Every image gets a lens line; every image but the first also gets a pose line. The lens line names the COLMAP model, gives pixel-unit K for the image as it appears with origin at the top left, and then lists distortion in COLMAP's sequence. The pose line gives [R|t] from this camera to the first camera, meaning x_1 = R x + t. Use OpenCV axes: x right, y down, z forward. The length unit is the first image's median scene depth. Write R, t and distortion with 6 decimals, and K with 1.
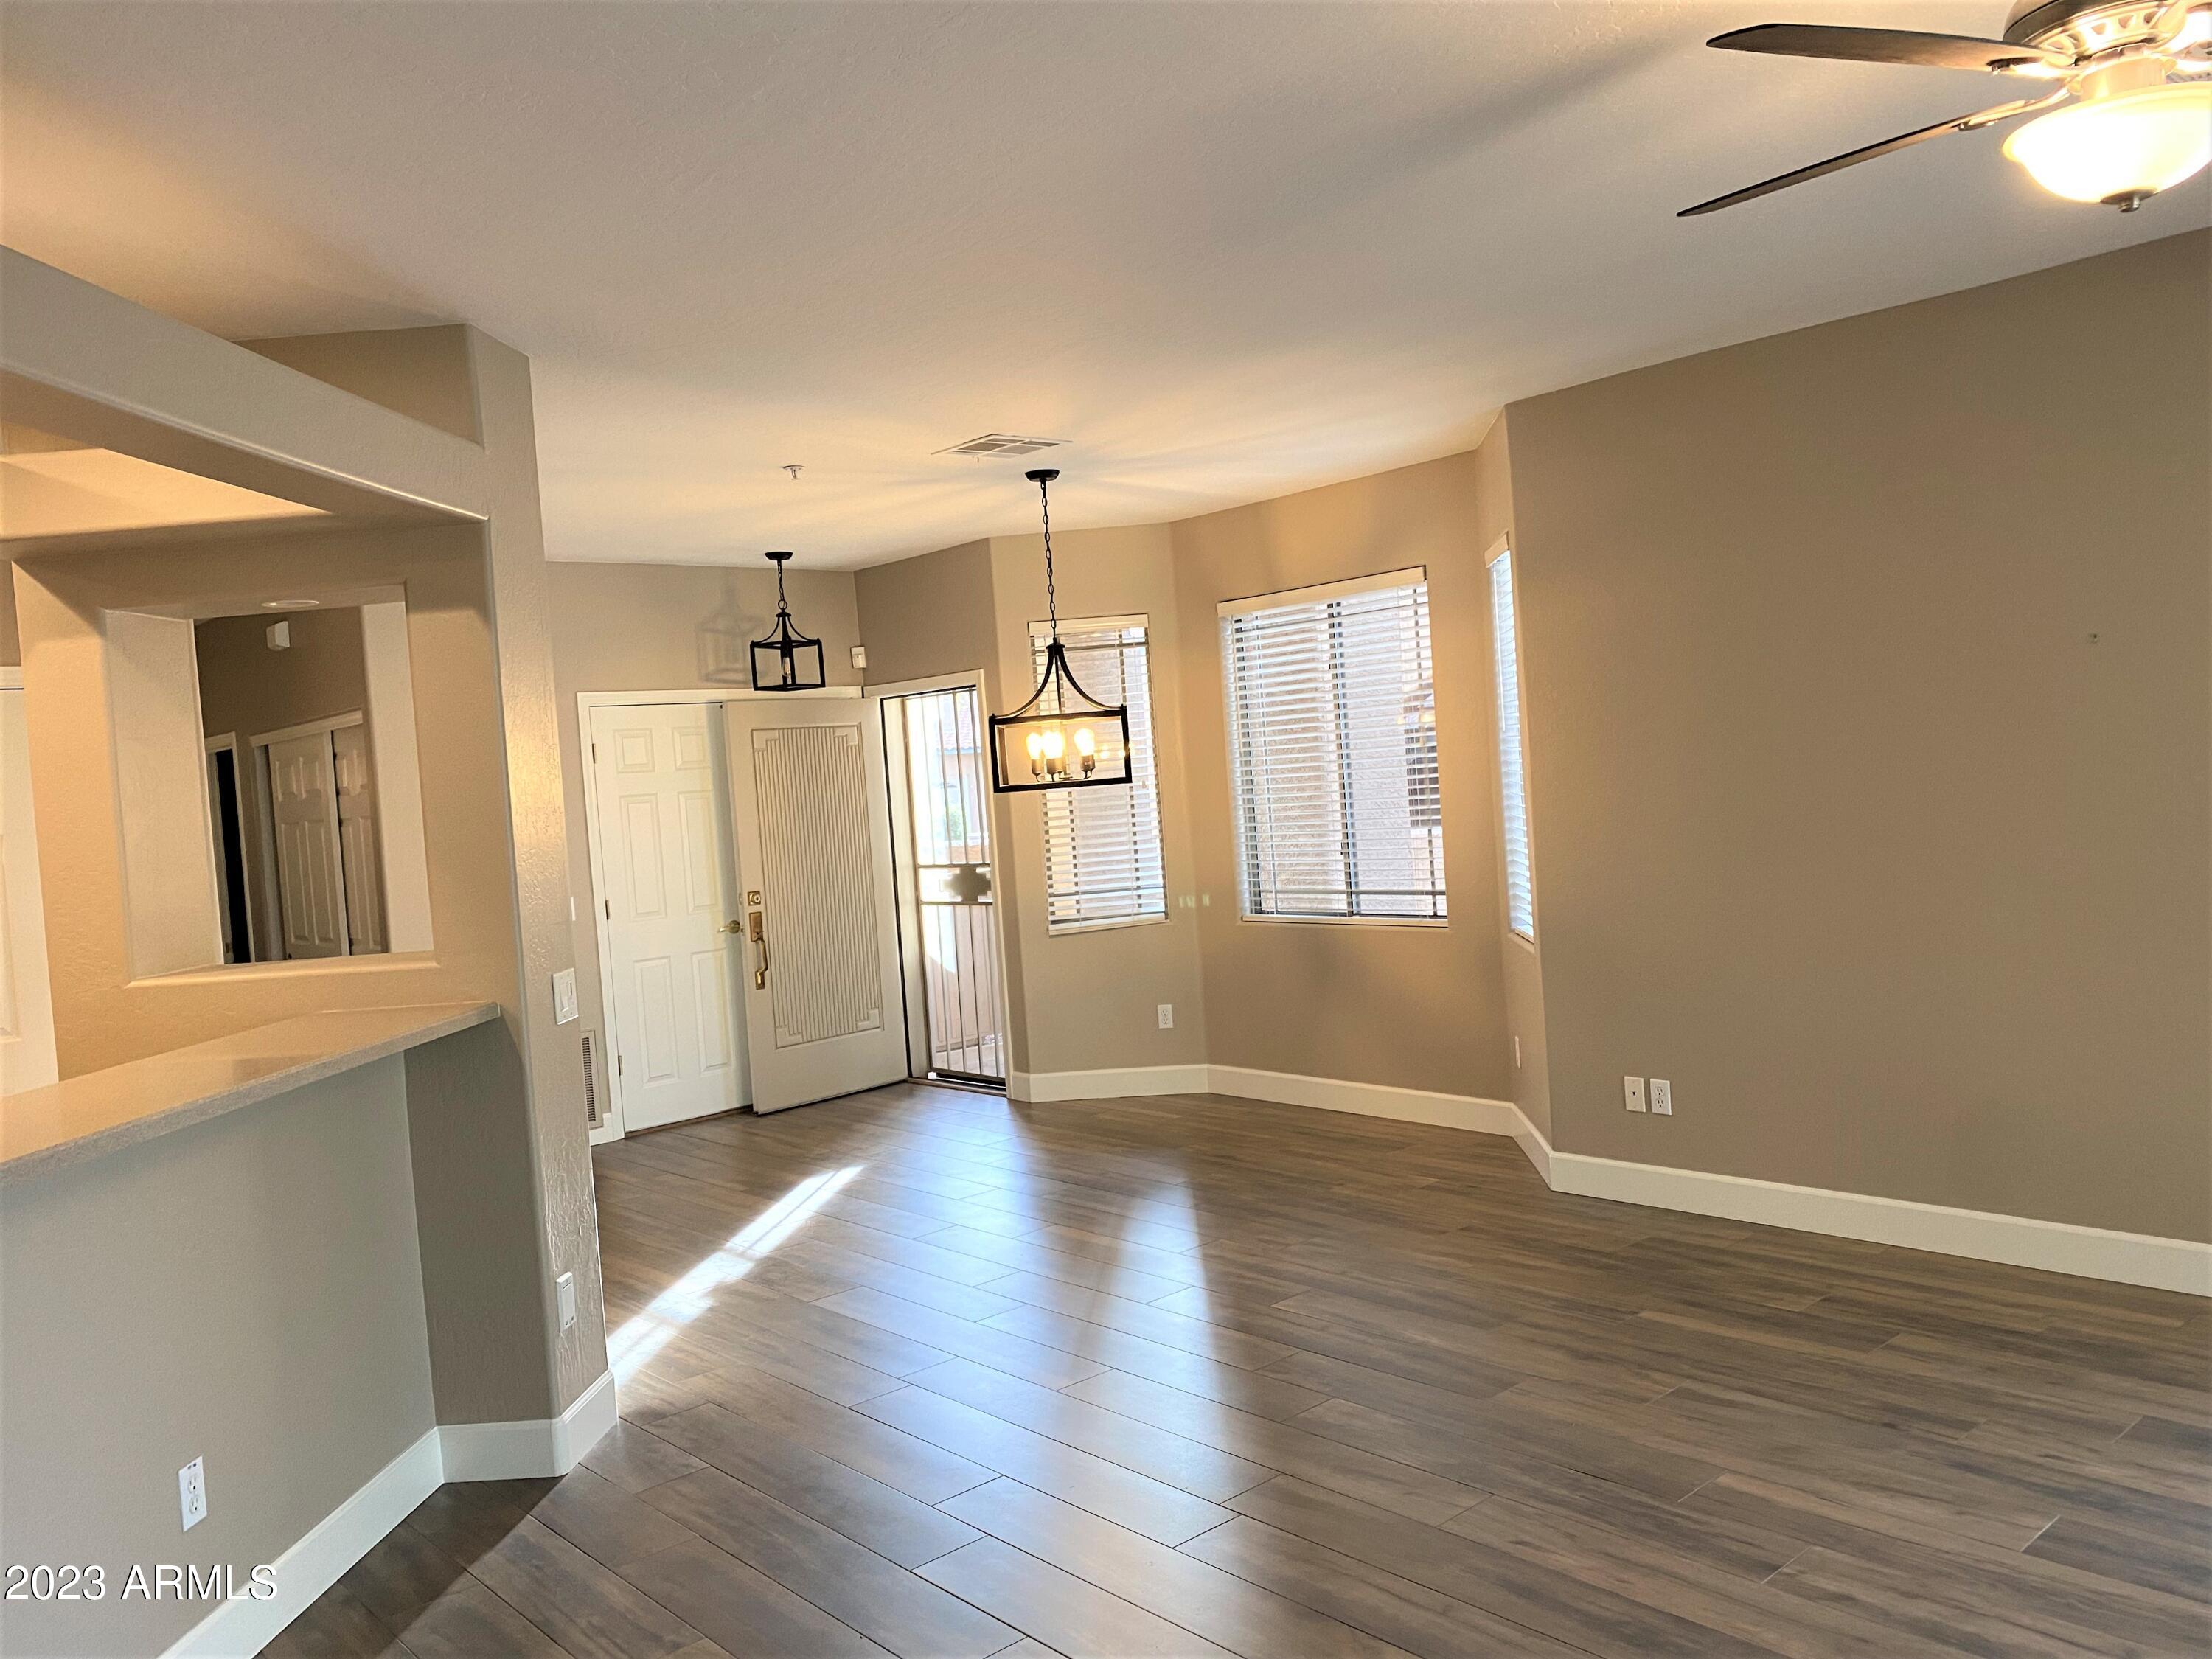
lens RADIAL K [[1679.0, 0, 1106.0], [0, 1679.0, 829.5], [0, 0, 1]] dist [0.007843, -0.001386]
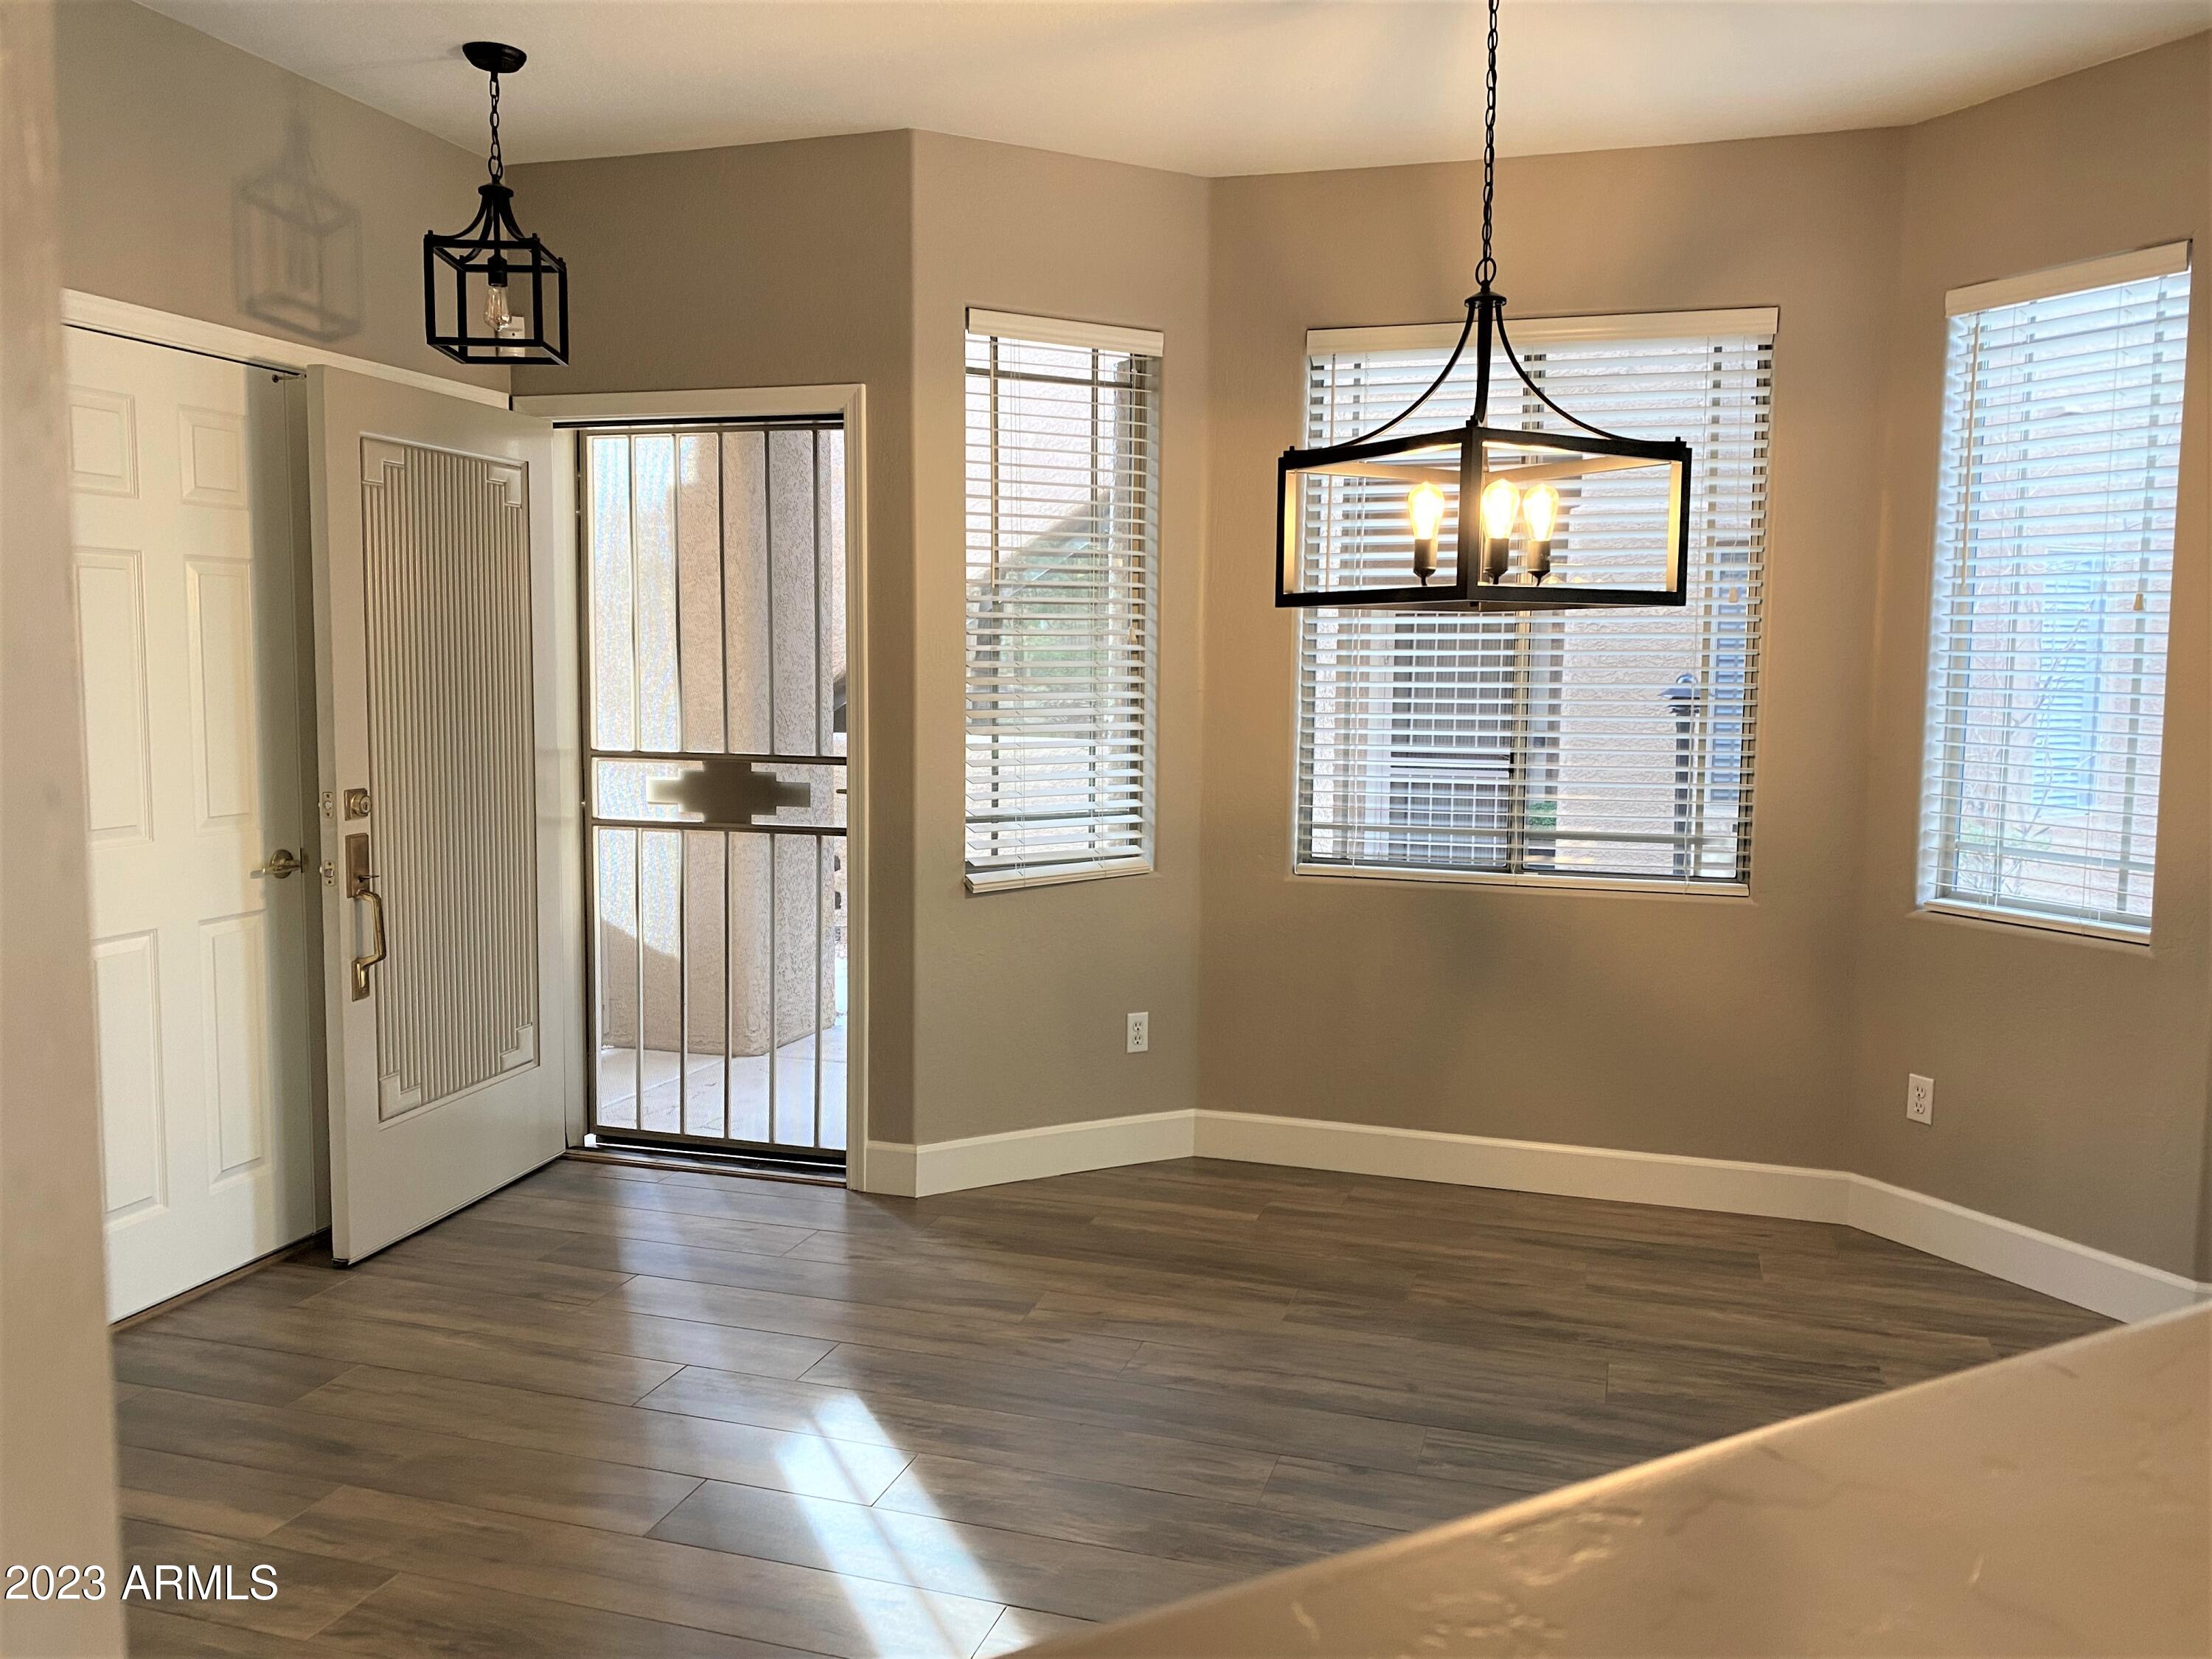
lens RADIAL K [[1679.0, 0, 1106.0], [0, 1679.0, 829.5], [0, 0, 1]] dist [0.007843, -0.001386]
pose [[0.856021, 0.029287, 0.516111, -0.275553], [-0.053313, 0.998072, 0.031789, 0.022344], [-0.514184, -0.054727, 0.855932, 0.501881]]
